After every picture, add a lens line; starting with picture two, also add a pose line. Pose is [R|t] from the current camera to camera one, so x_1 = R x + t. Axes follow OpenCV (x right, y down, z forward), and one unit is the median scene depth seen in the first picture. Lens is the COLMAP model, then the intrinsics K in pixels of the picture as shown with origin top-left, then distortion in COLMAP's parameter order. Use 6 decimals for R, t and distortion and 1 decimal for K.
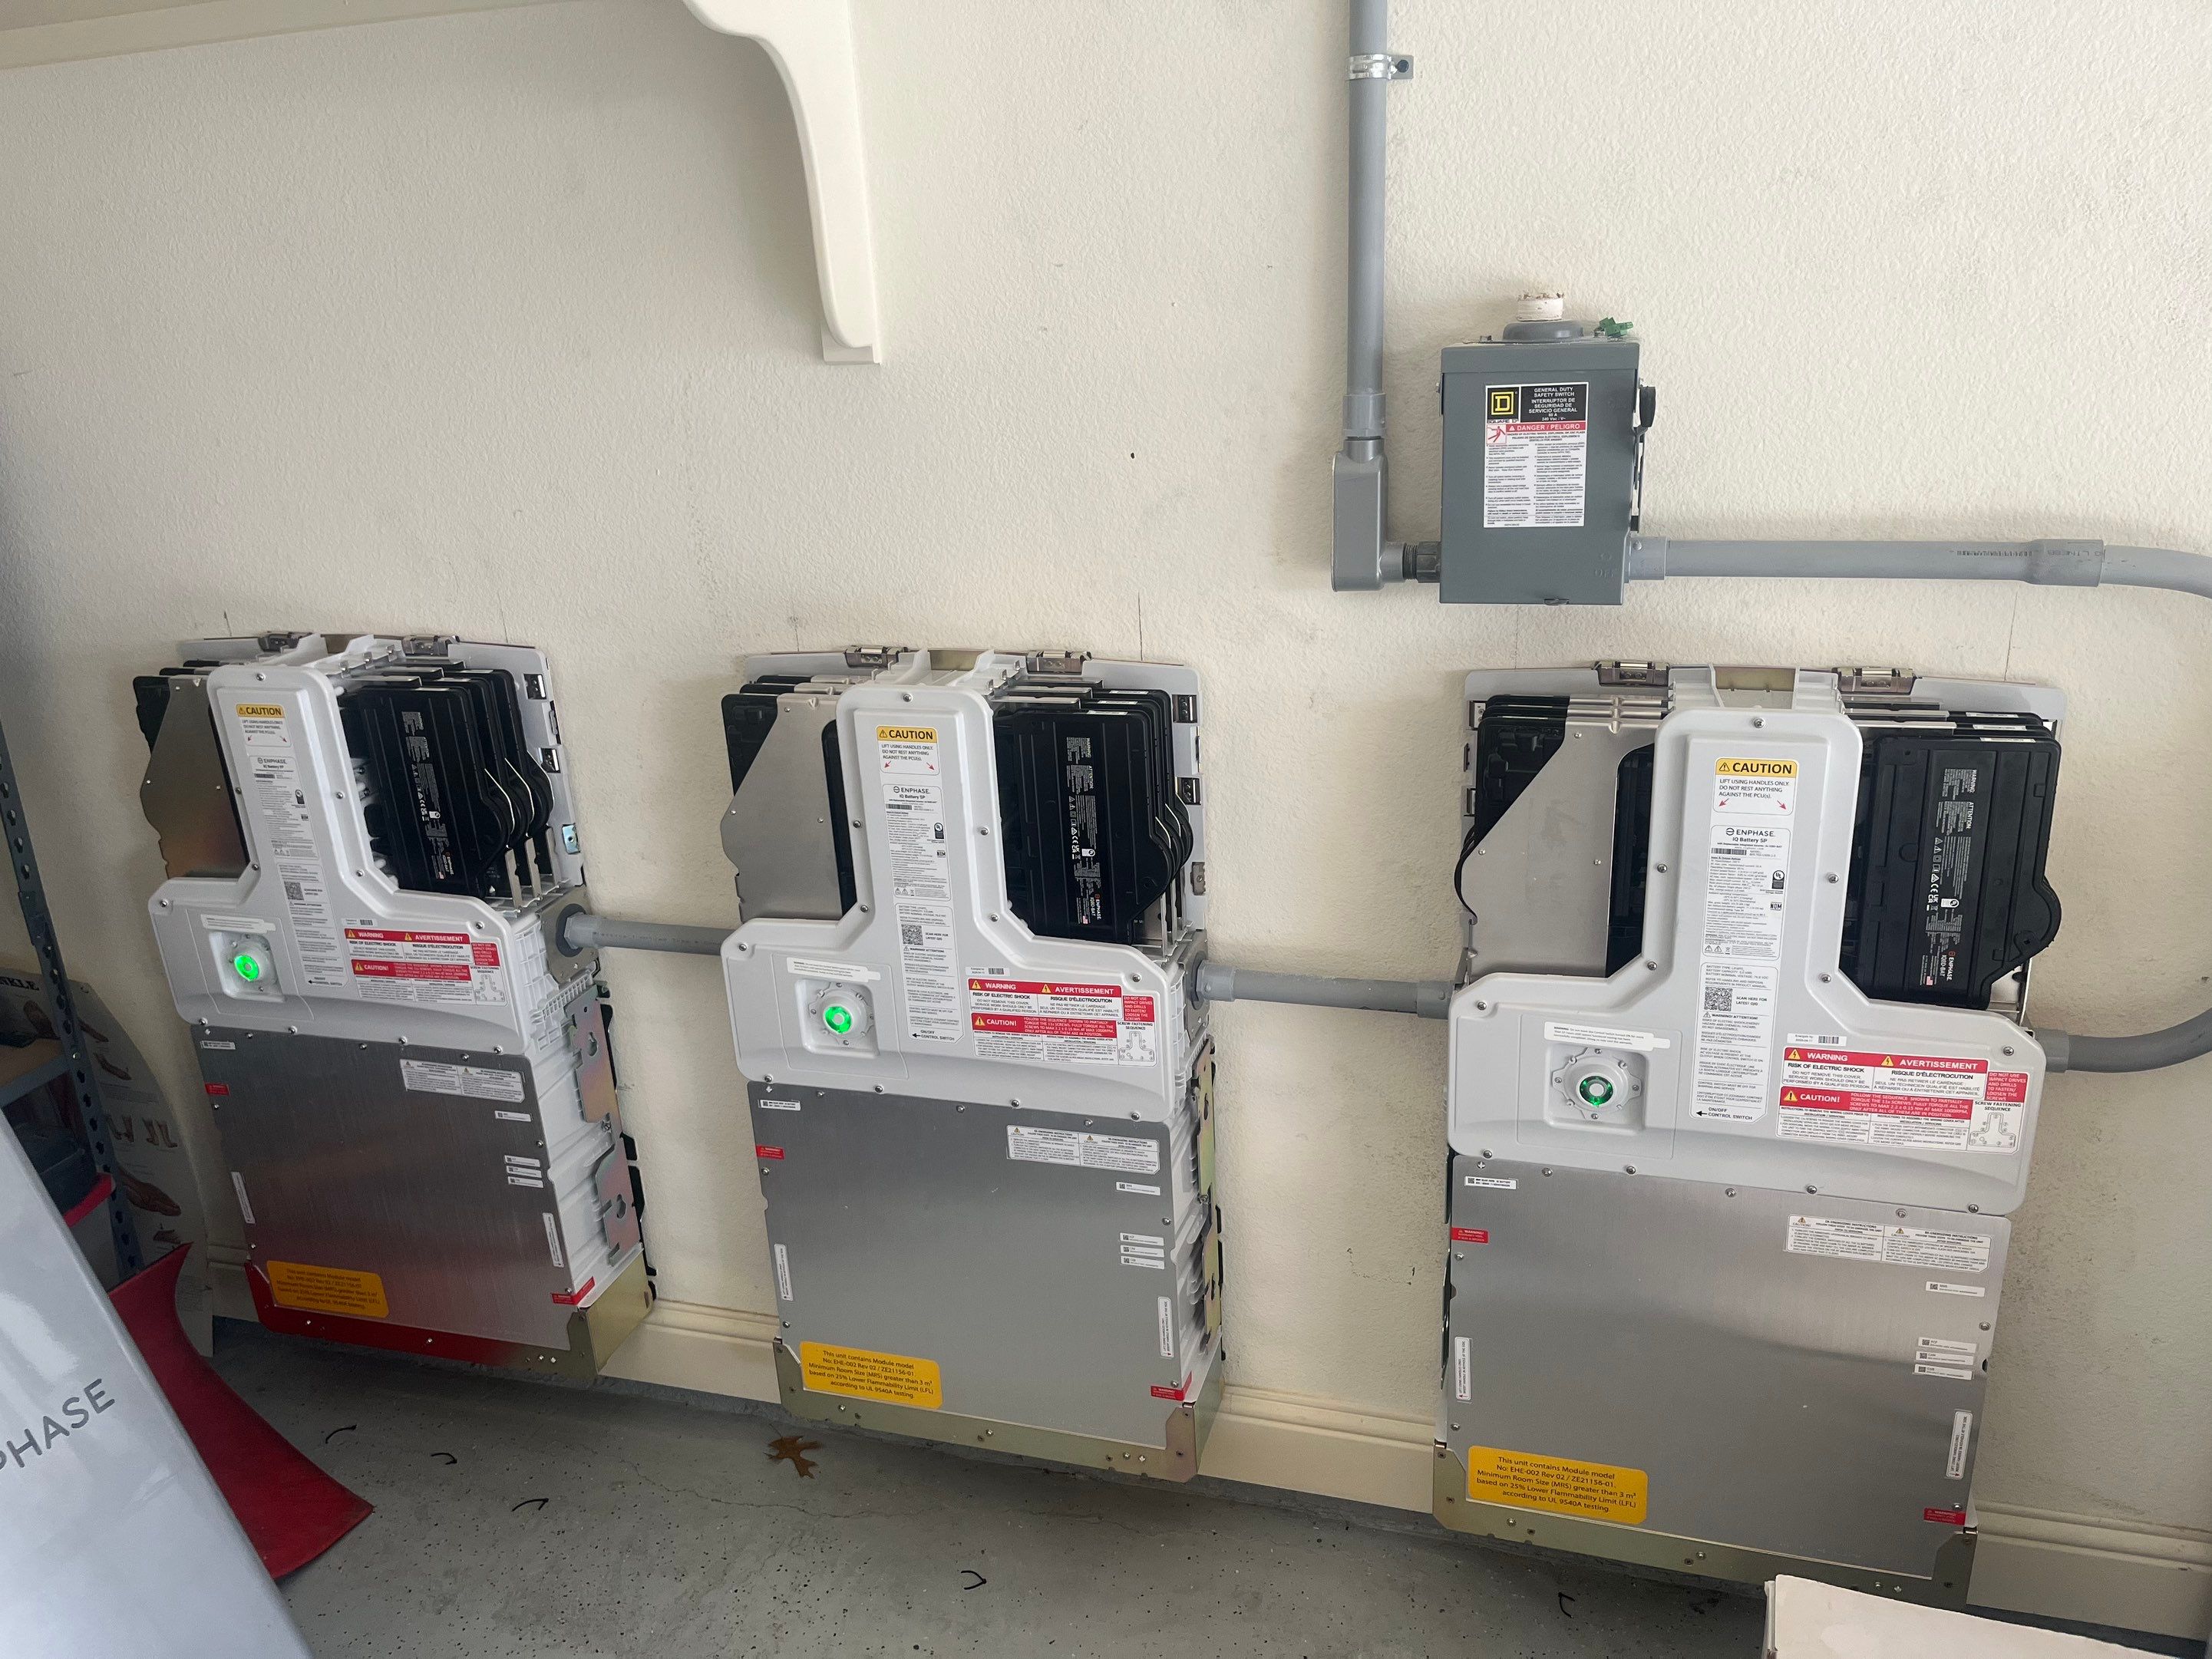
lens RADIAL K [[1667.9, 0, 1109.0], [0, 1667.9, 826.4], [0, 0, 1]] dist [-0.010189, -0.017787]
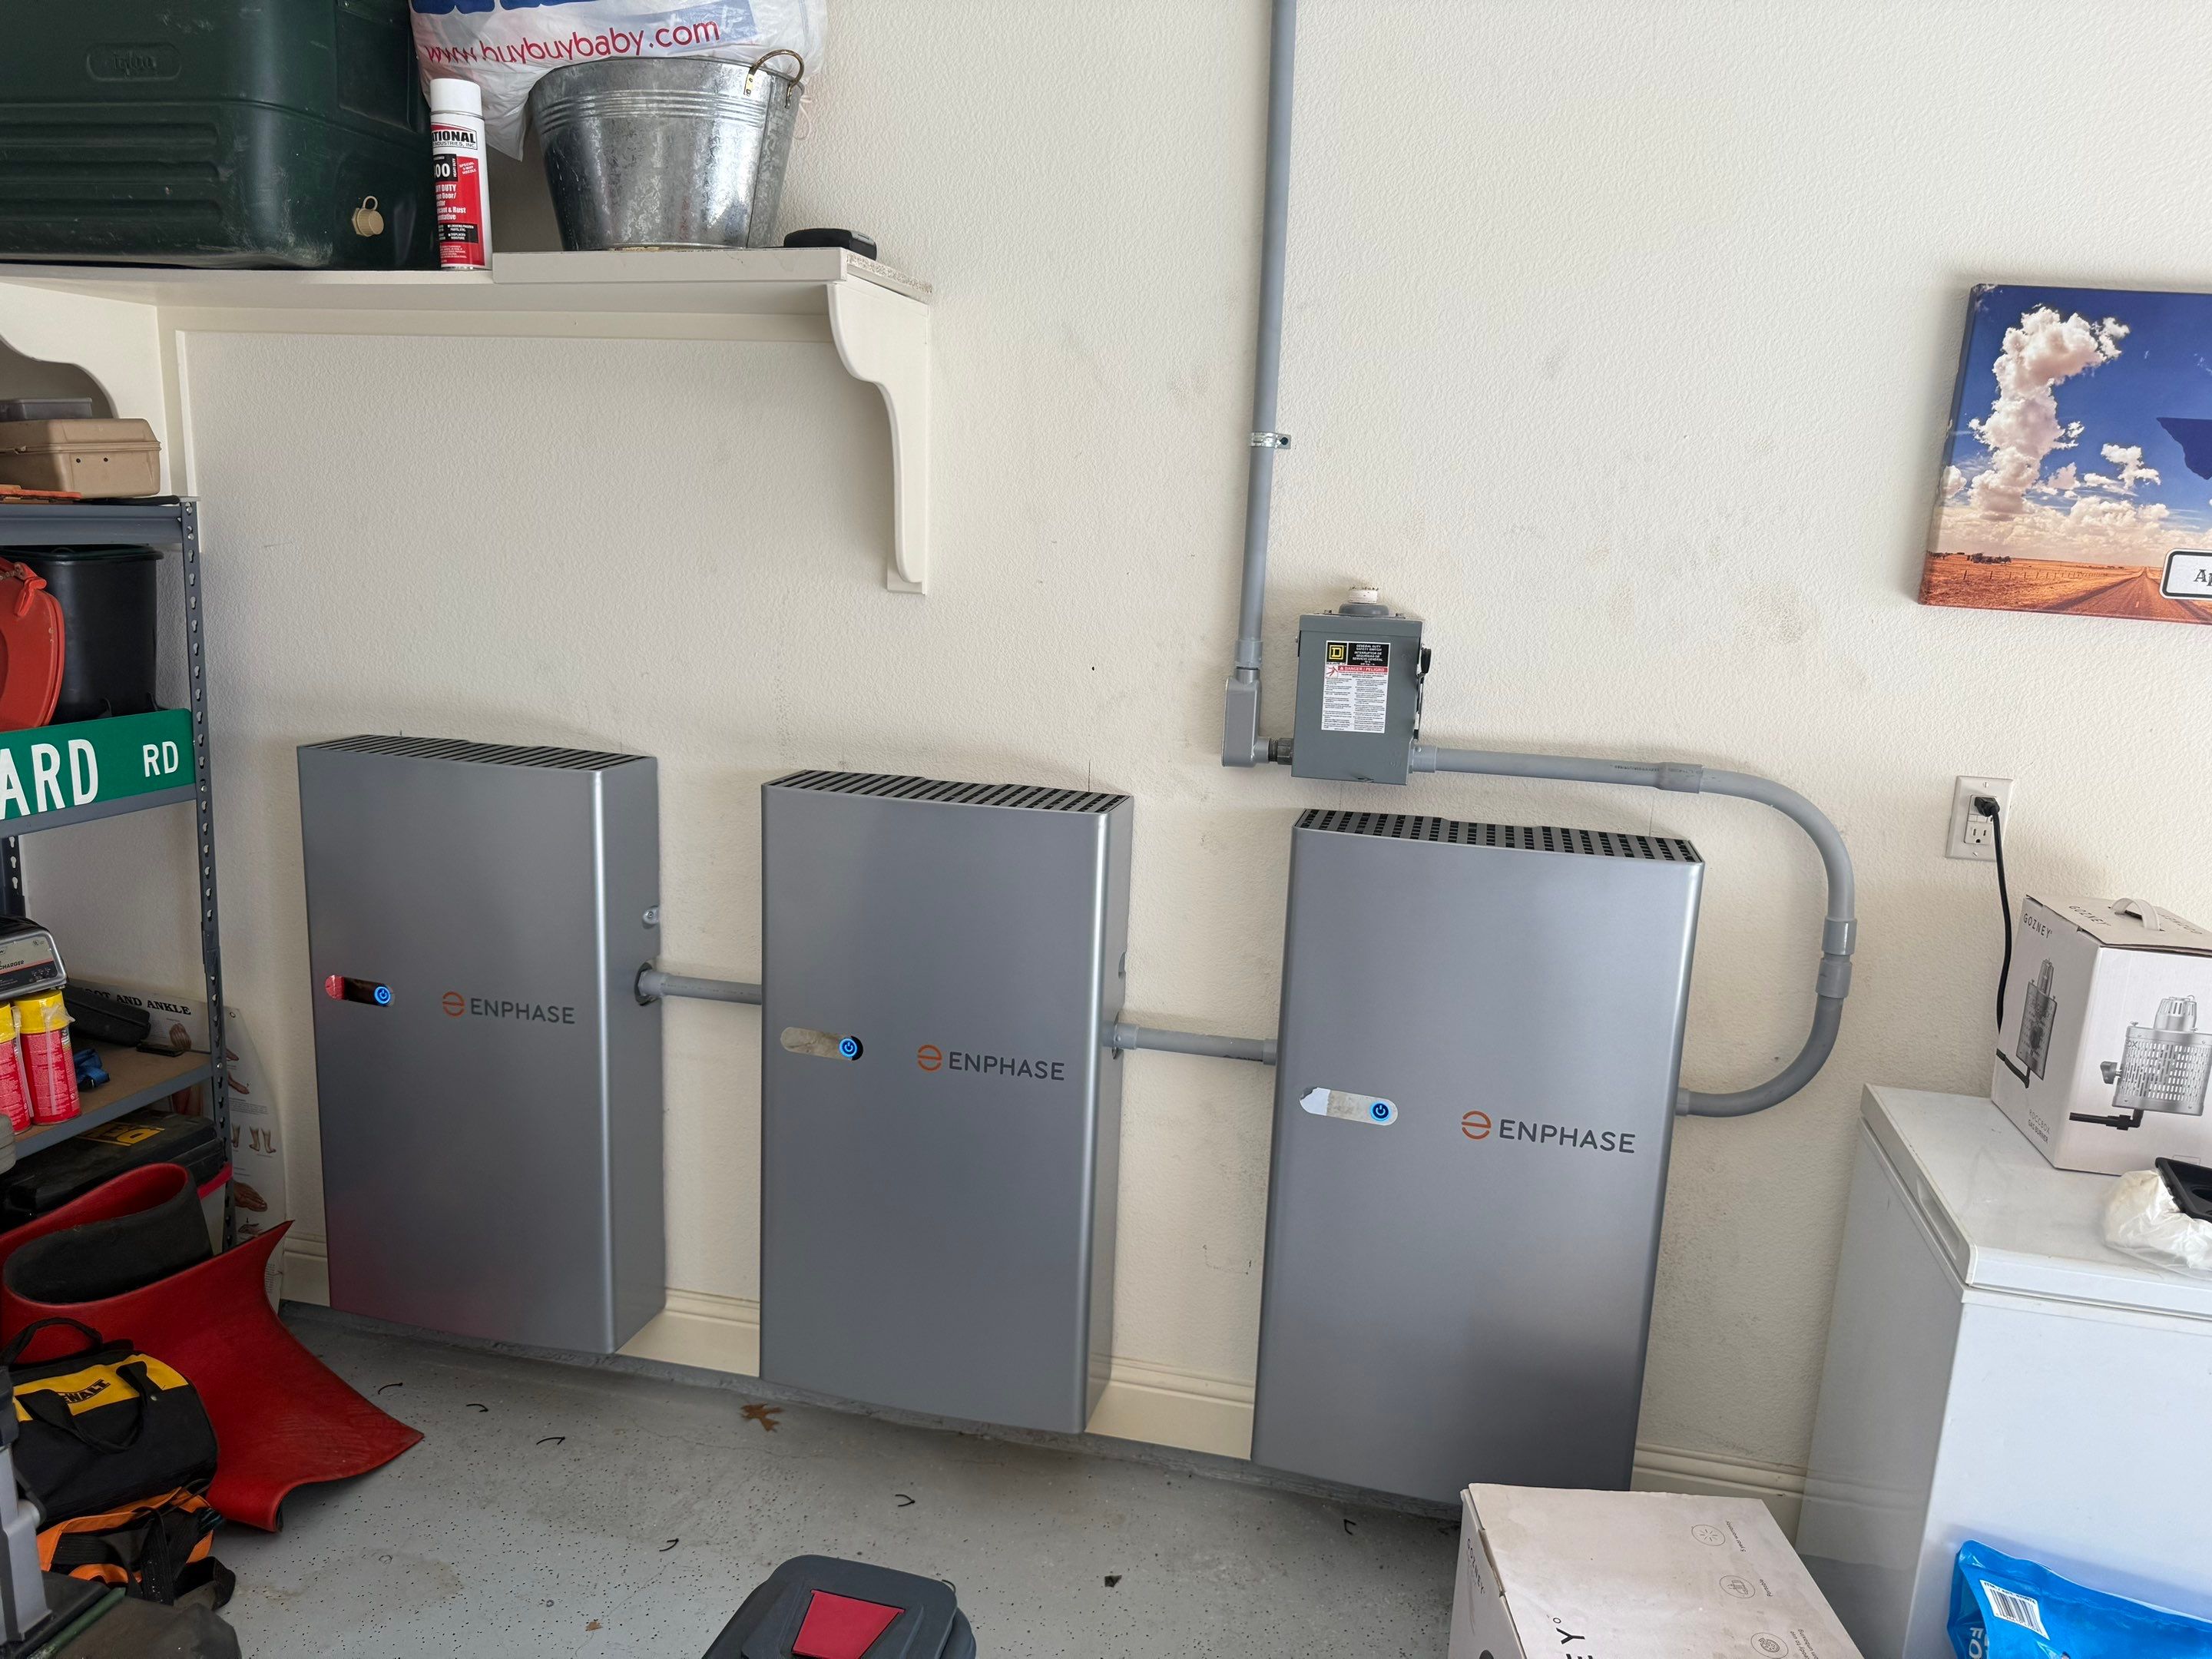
lens RADIAL K [[1668.1, 0, 1102.2], [0, 1668.1, 838.1], [0, 0, 1]] dist [-0.010189, -0.017787]
pose [[0.993847, 0.076590, 0.080007, -0.090343], [-0.063650, 0.986120, -0.153351, 0.164452], [-0.090642, 0.147315, 0.984928, -0.474641]]
